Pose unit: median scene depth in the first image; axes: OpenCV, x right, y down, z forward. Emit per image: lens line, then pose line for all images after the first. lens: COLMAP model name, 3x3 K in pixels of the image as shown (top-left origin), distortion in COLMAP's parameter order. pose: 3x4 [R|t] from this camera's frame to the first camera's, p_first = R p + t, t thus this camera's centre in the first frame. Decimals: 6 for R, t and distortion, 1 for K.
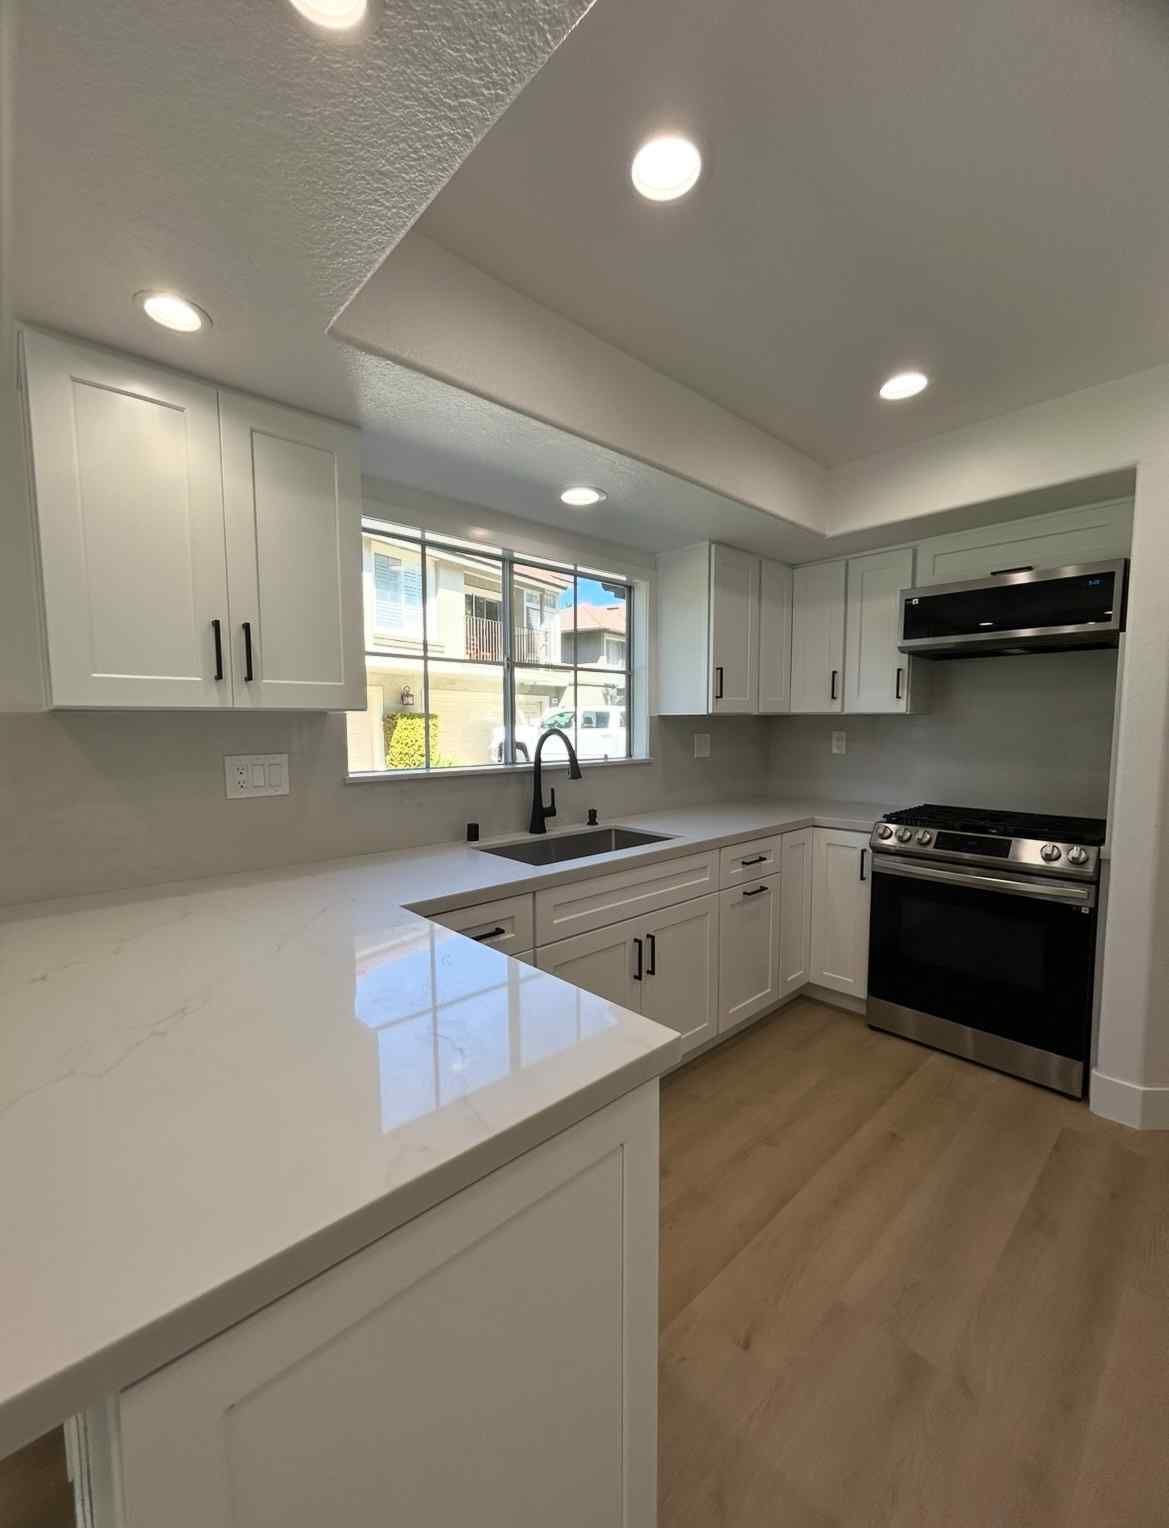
lens RADIAL K [[631.5, 0, 584.5], [0, 631.5, 764.0], [0, 0, 1]] dist [-0.000210, -0.000024]
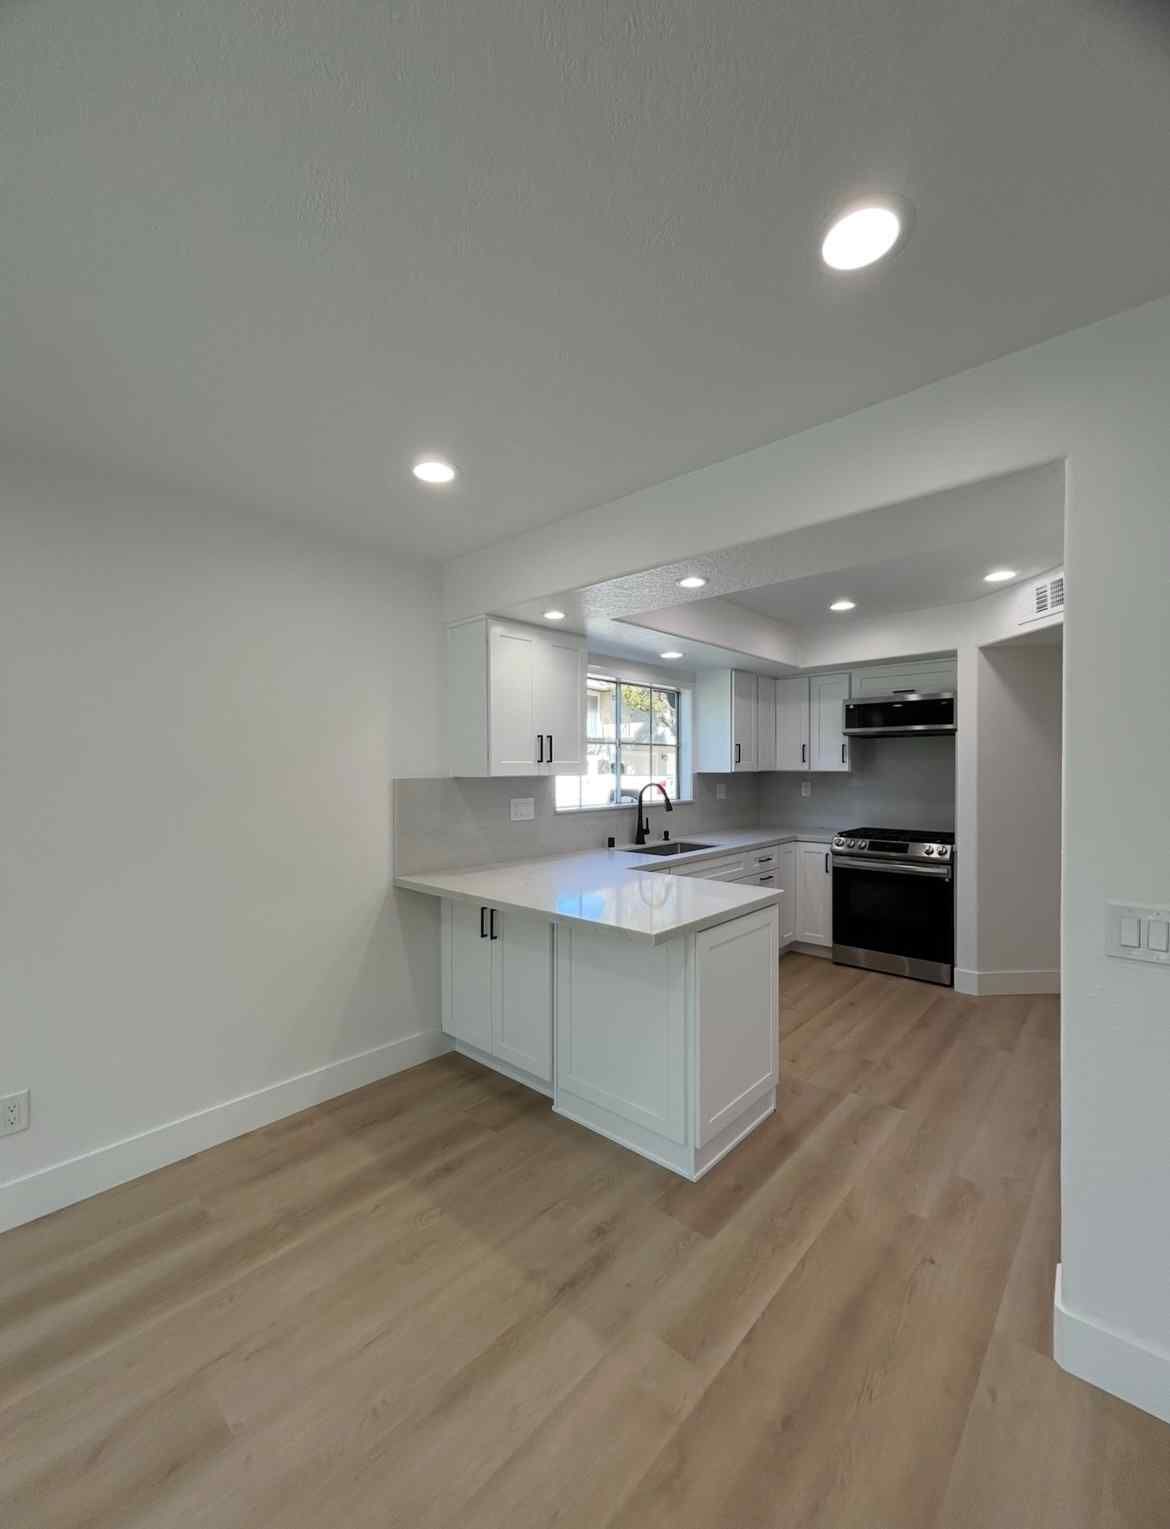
lens RADIAL K [[631.9, 0, 585.0], [0, 631.9, 764.5], [0, 0, 1]] dist [-0.000210, -0.000024]
pose [[0.996586, -0.001540, 0.082546, -0.344528], [0.007490, 0.997390, -0.071820, 0.016680], [-0.082220, 0.072193, 0.993996, -0.644691]]
